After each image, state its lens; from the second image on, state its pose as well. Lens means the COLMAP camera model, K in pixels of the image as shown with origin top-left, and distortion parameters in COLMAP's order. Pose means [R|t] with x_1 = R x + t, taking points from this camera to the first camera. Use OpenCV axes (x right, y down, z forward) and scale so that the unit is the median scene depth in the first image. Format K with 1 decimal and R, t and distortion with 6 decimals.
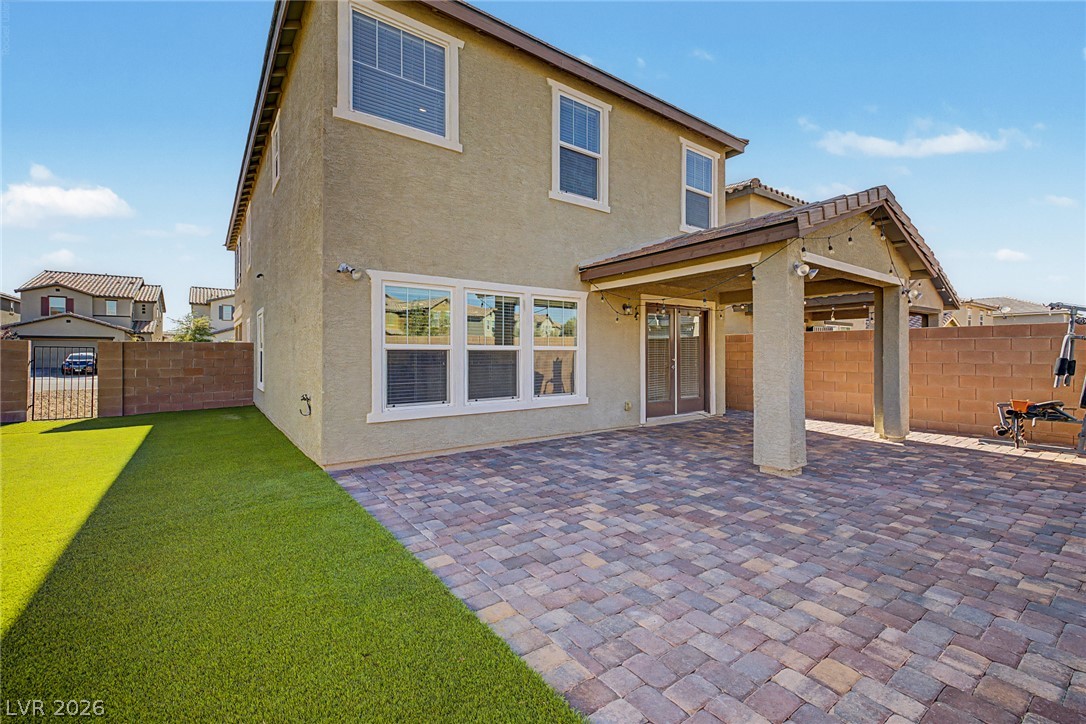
lens RADIAL K [[454.6, 0, 538.8], [0, 454.6, 358.5], [0, 0, 1]] dist [0.008586, -0.000761]
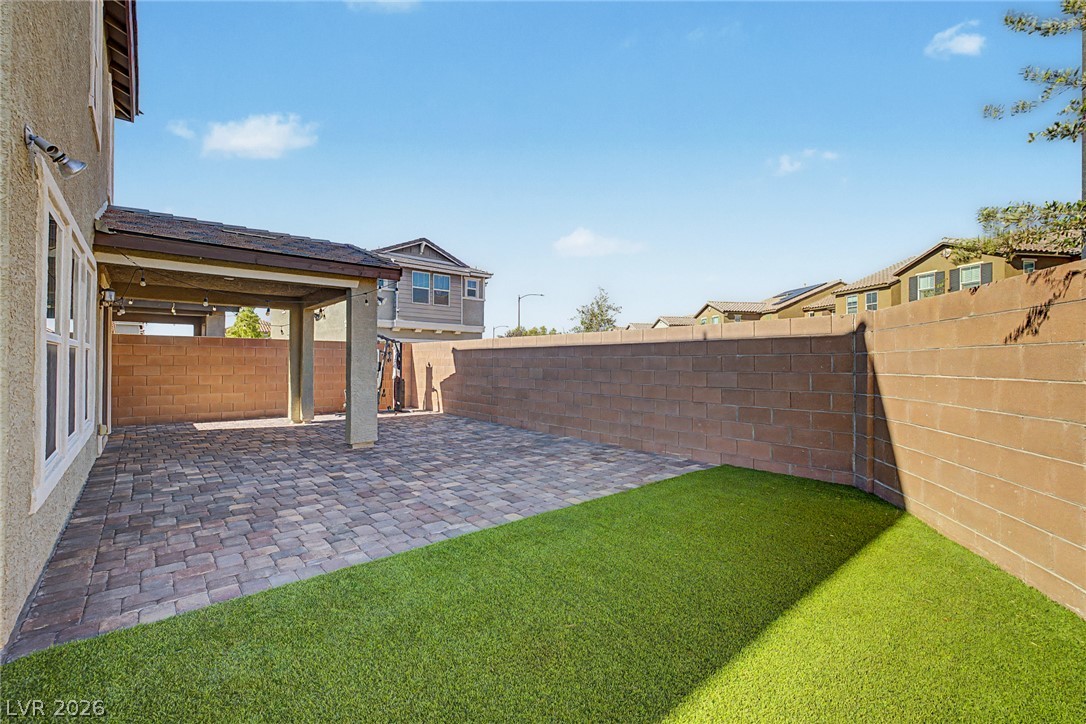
lens RADIAL K [[454.6, 0, 538.0], [0, 454.6, 359.0], [0, 0, 1]] dist [0.008586, -0.000761]
pose [[-0.073188, 0.009112, 0.997277, -1.099918], [0.001373, 0.999958, -0.009035, 0.005337], [-0.997317, 0.000708, -0.073197, 0.742695]]
